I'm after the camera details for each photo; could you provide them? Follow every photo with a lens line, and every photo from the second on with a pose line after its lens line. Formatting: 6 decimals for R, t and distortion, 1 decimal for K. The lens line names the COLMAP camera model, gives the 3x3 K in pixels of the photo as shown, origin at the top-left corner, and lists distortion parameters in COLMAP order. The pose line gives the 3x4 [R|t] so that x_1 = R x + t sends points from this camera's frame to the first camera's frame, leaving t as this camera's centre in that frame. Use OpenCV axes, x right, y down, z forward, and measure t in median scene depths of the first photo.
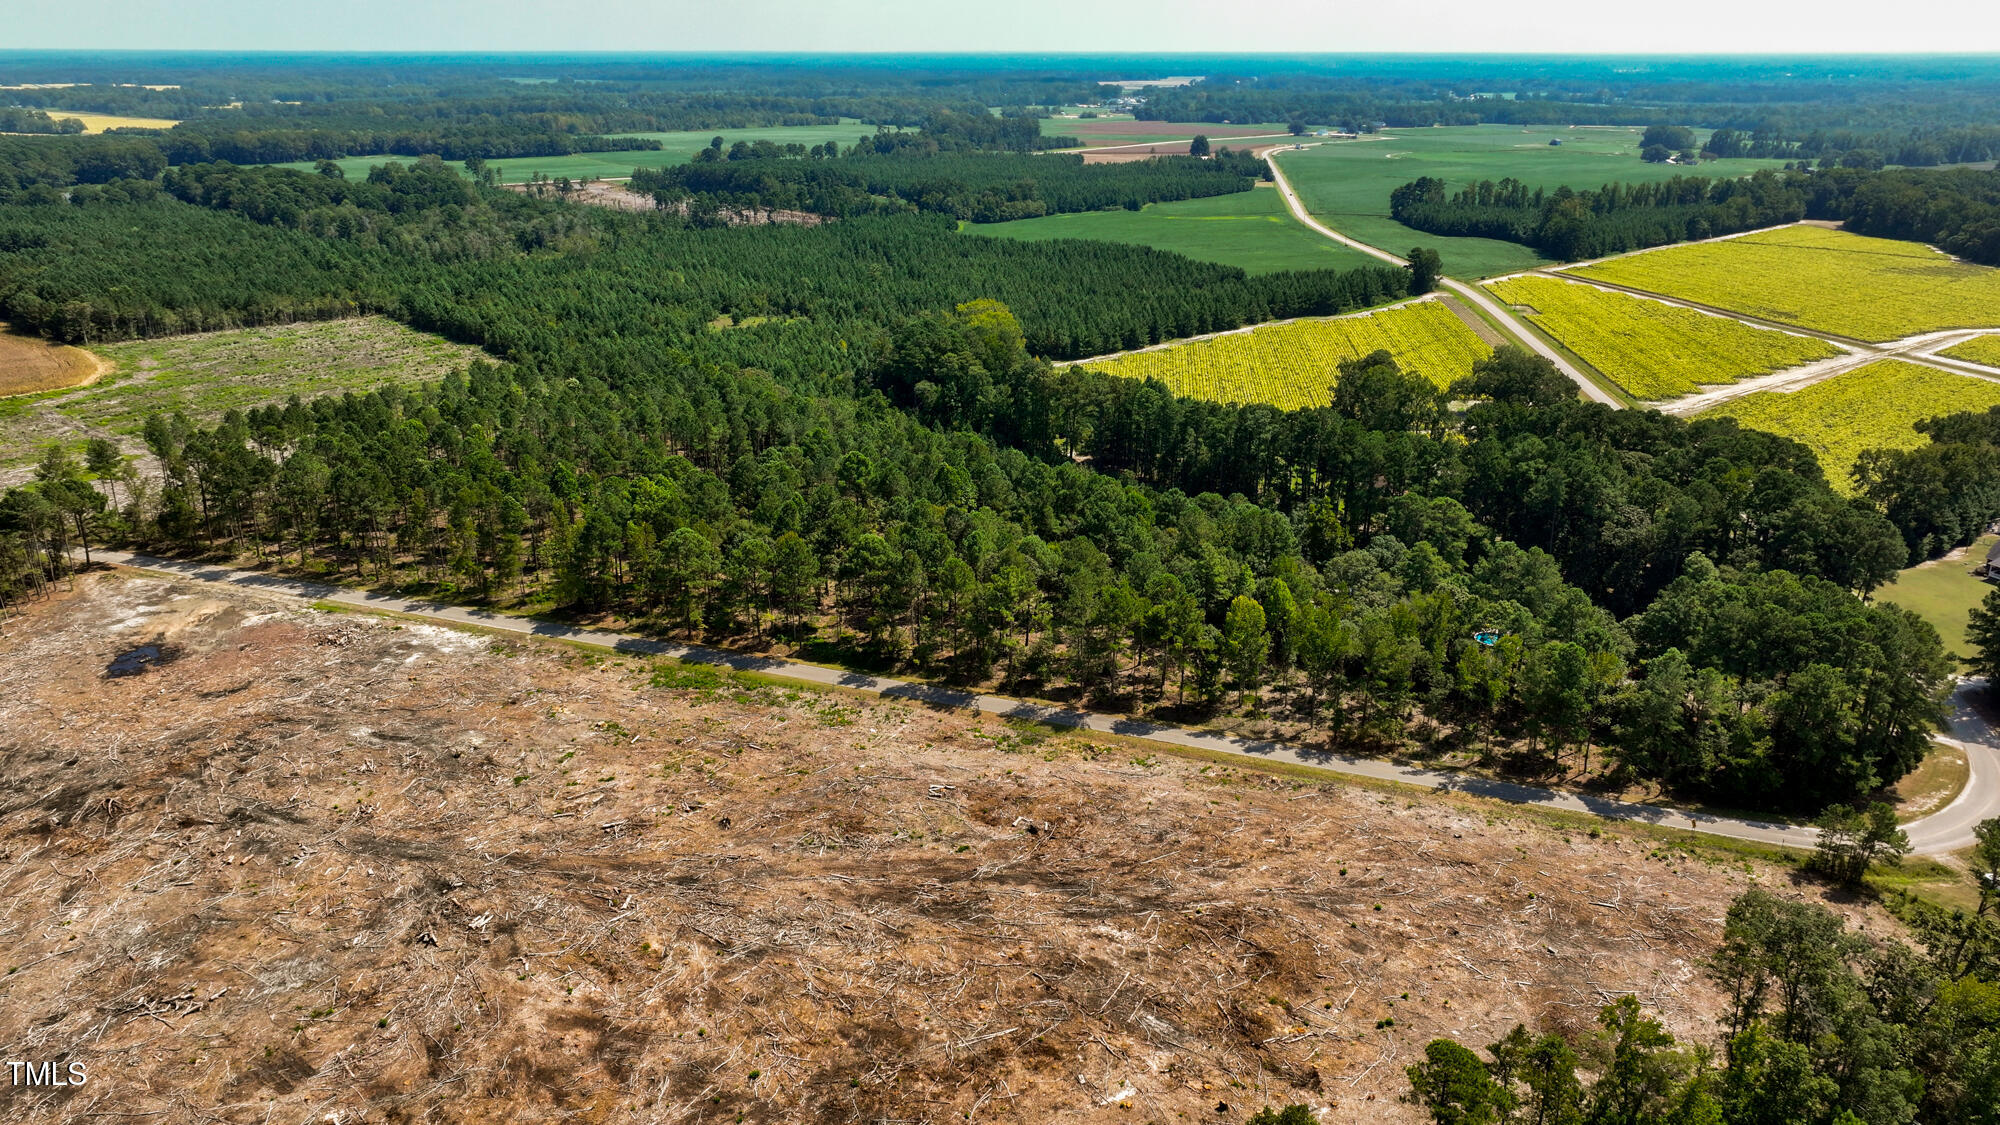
lens RADIAL K [[1432.2, 0, 1008.7], [0, 1432.2, 561.2], [0, 0, 1]] dist [0.000062, 0.006935]
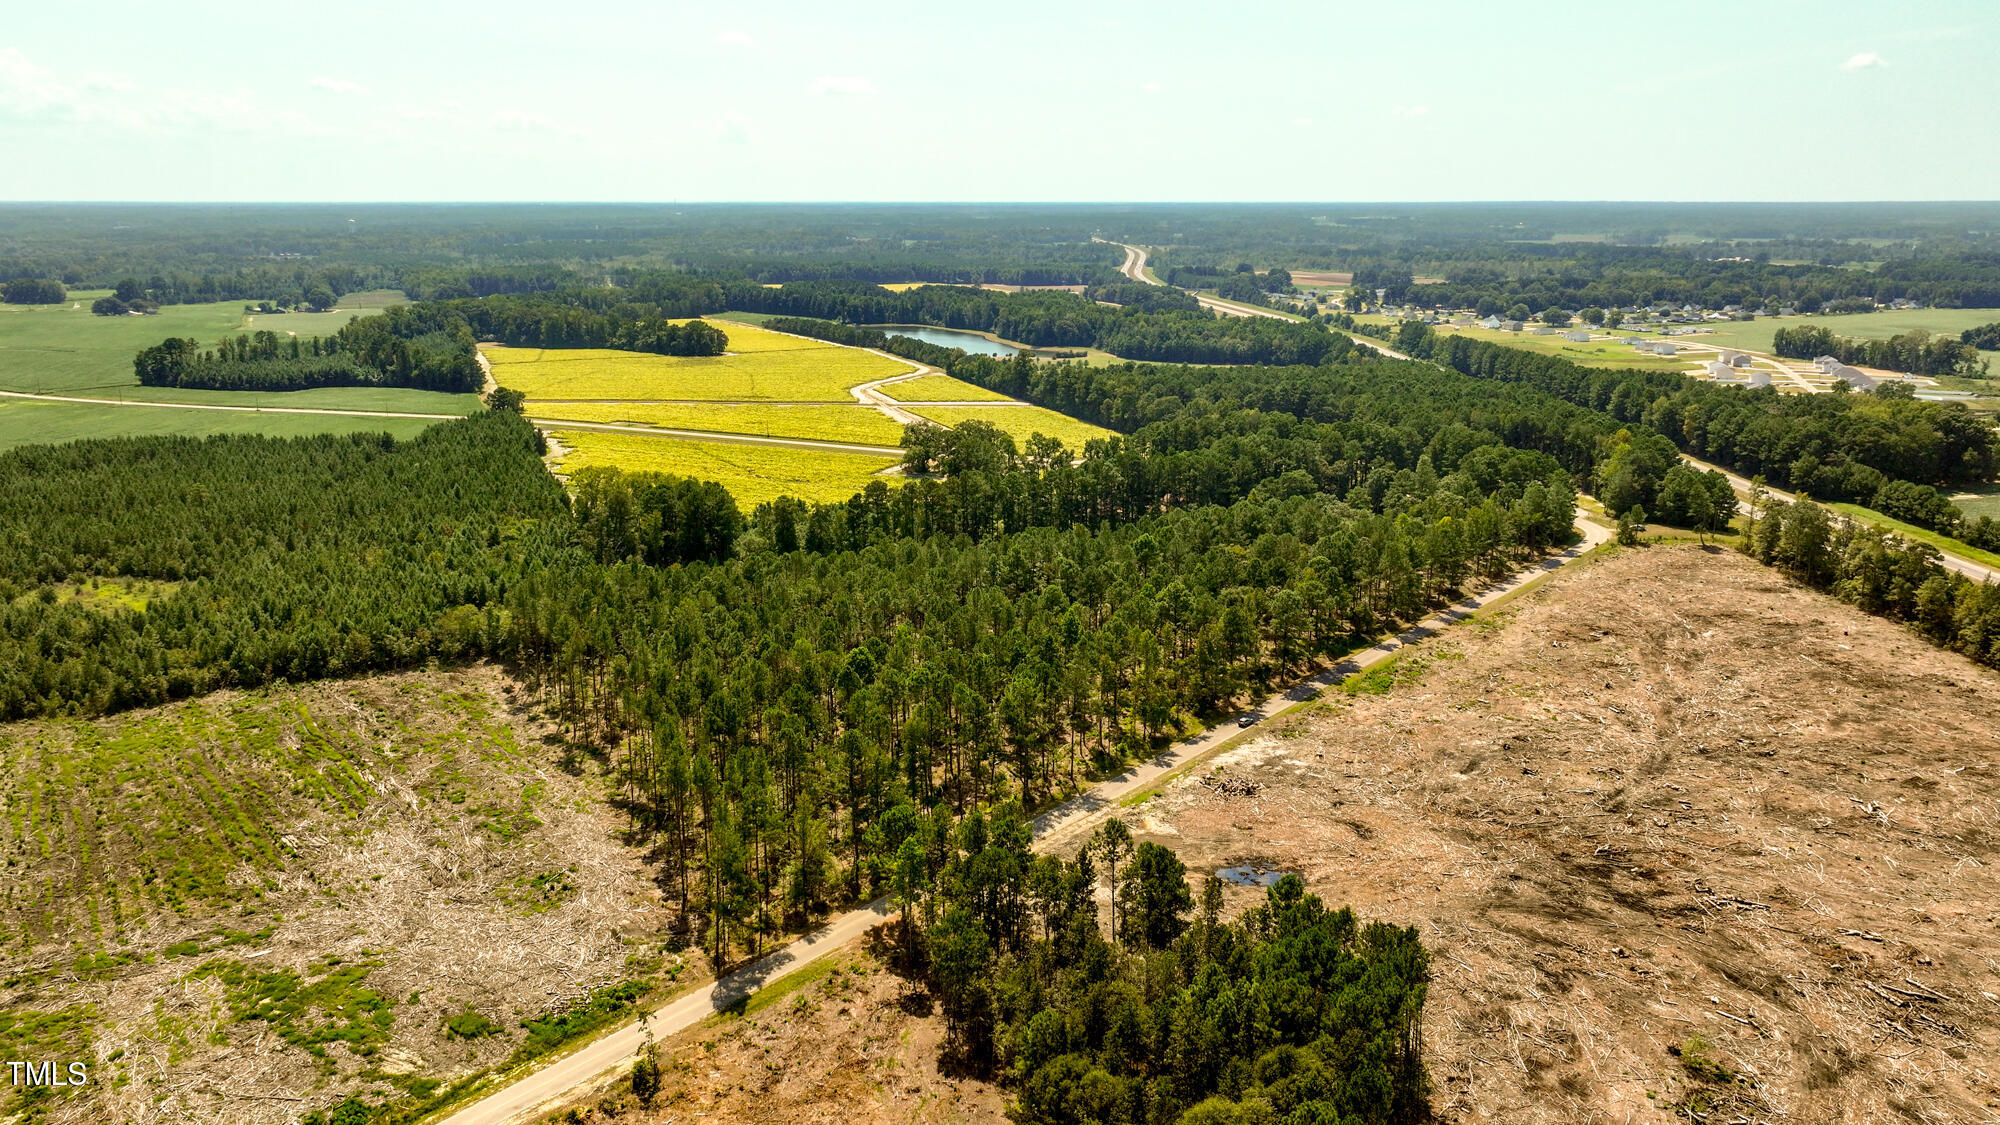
lens RADIAL K [[1438.8, 0, 1003.3], [0, 1438.8, 568.1], [0, 0, 1]] dist [-0.001795, 0.014118]
pose [[0.331362, -0.237058, 0.913238, -0.966290], [0.319872, 0.938824, 0.127637, -0.186165], [-0.887627, 0.249825, 0.386919, 0.501414]]
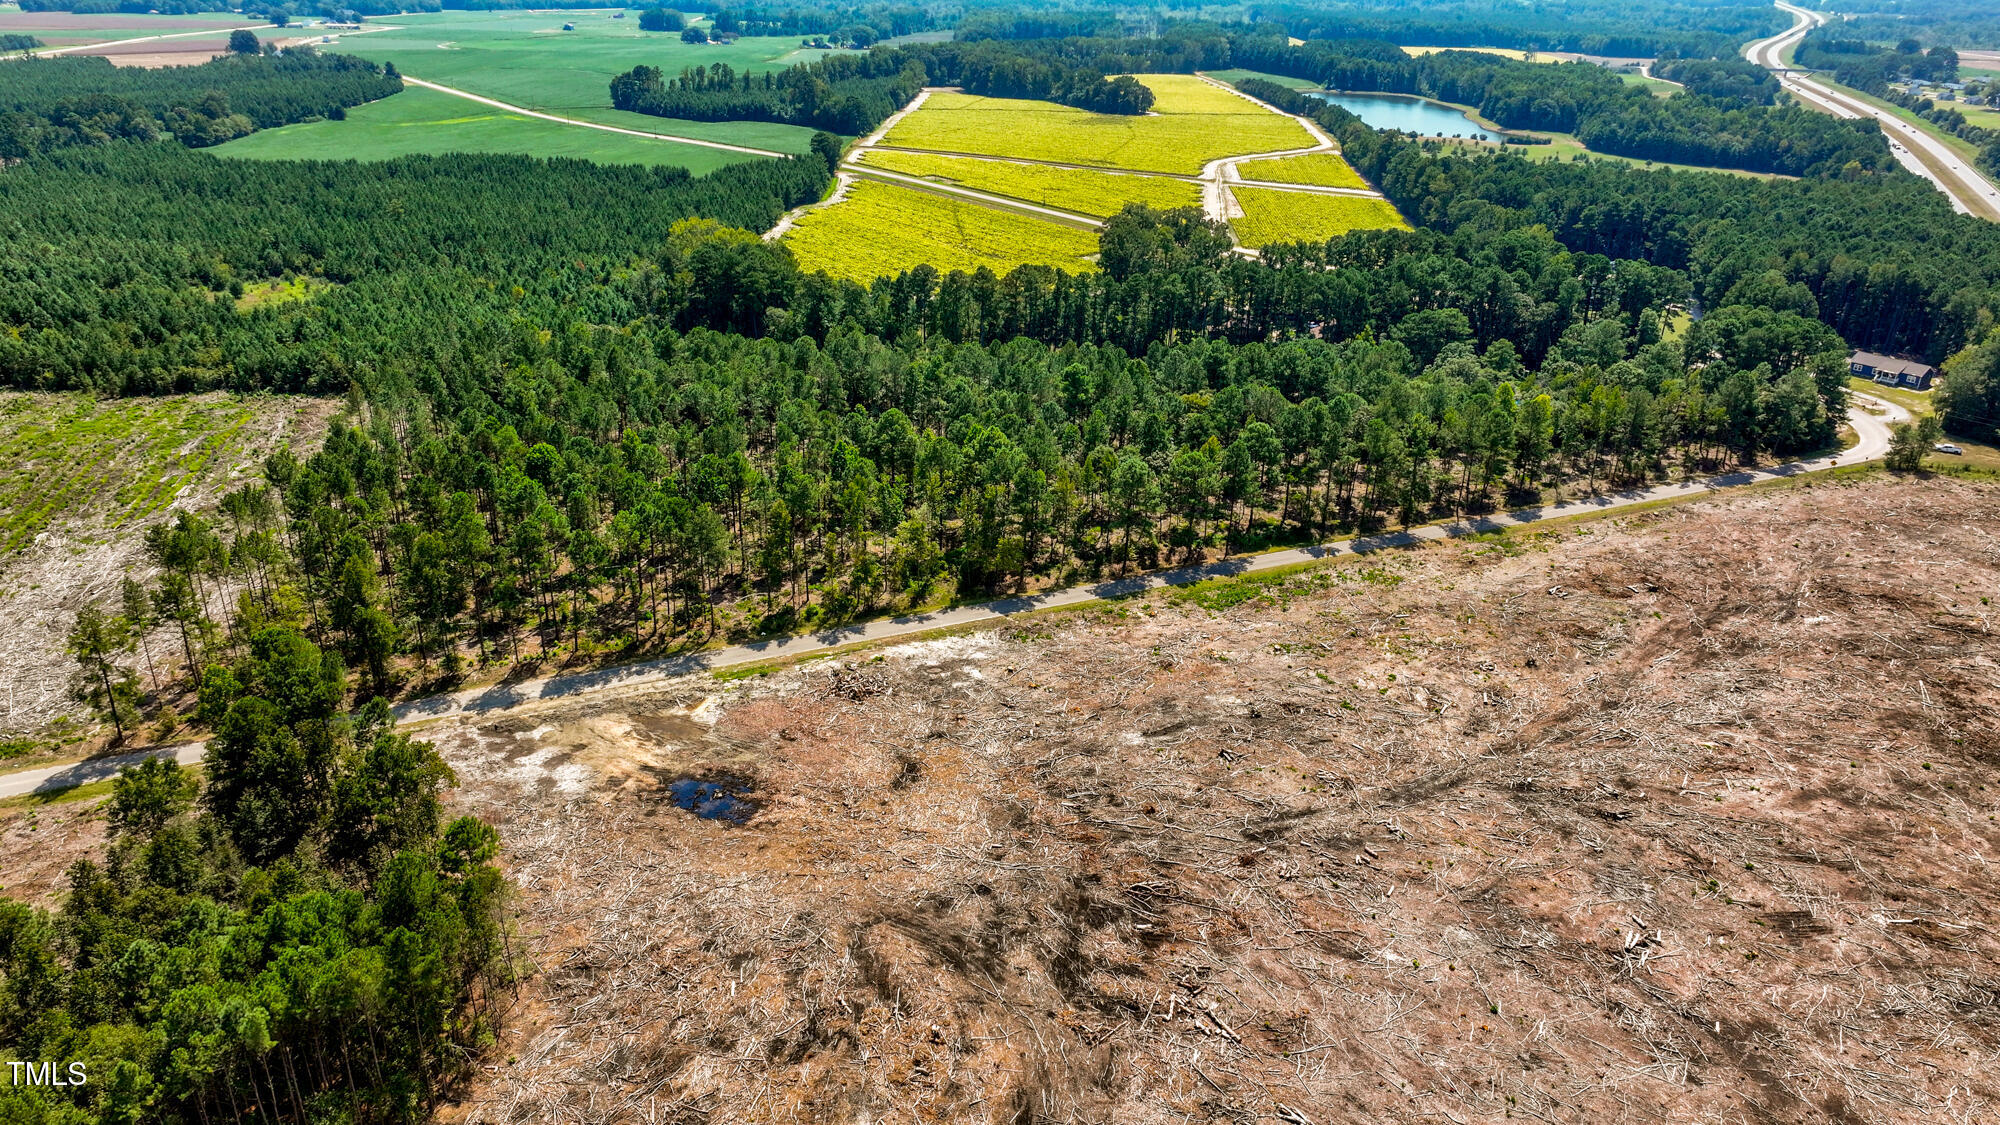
lens RADIAL K [[1394.9, 0, 1000.0], [0, 1394.9, 562.5], [0, 0, 1]] dist [-0.001398, 0.018362]
pose [[0.711840, -0.276818, 0.645488, -0.627209], [0.222620, 0.960592, 0.166446, -0.090243], [-0.666126, 0.025216, 0.745413, 0.242449]]
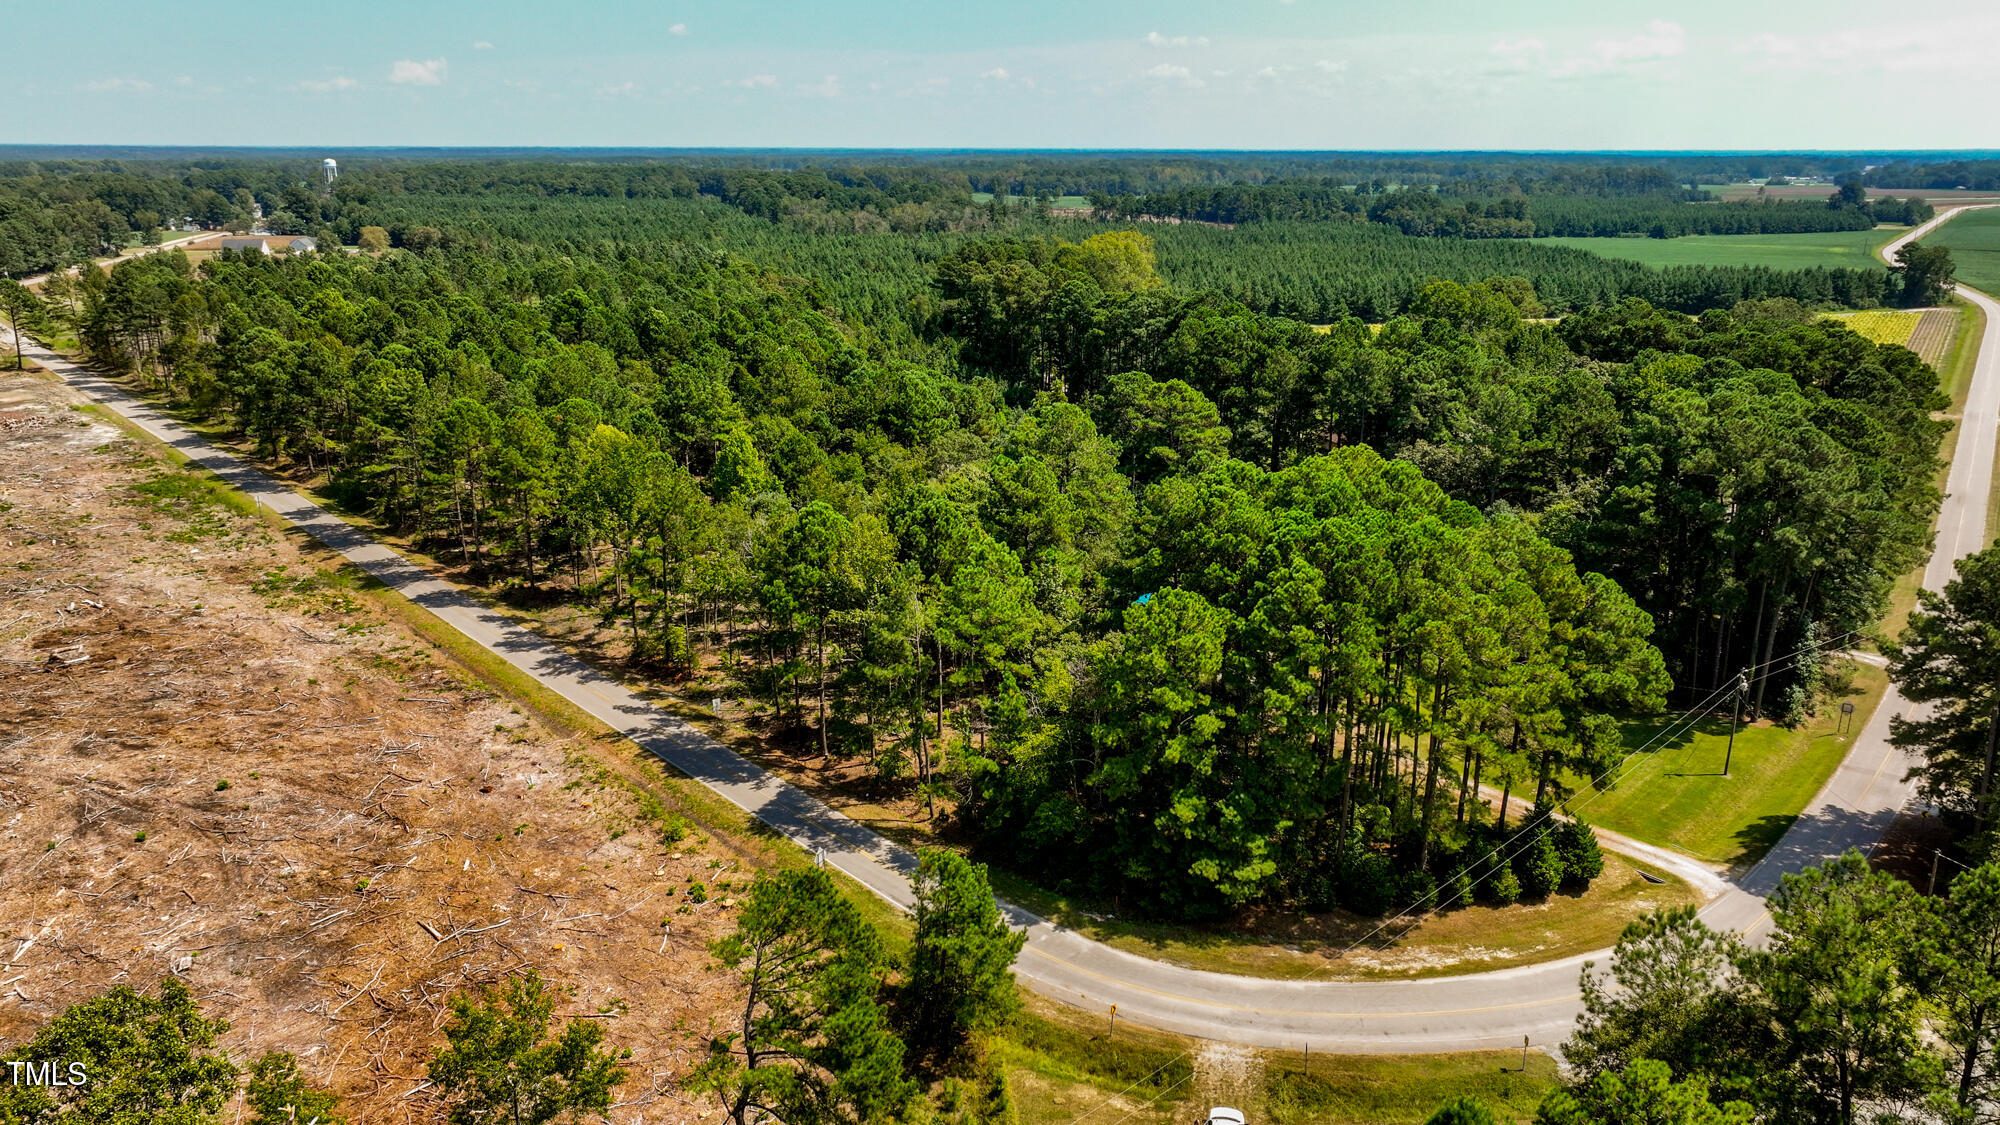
lens RADIAL K [[1444.8, 0, 1008.3], [0, 1444.8, 559.1], [0, 0, 1]] dist [-0.001386, 0.012009]
pose [[0.882938, 0.130309, -0.451042, 0.388837], [-0.160278, 0.986655, -0.028701, 0.044985], [0.441283, 0.097633, 0.892041, 0.302136]]
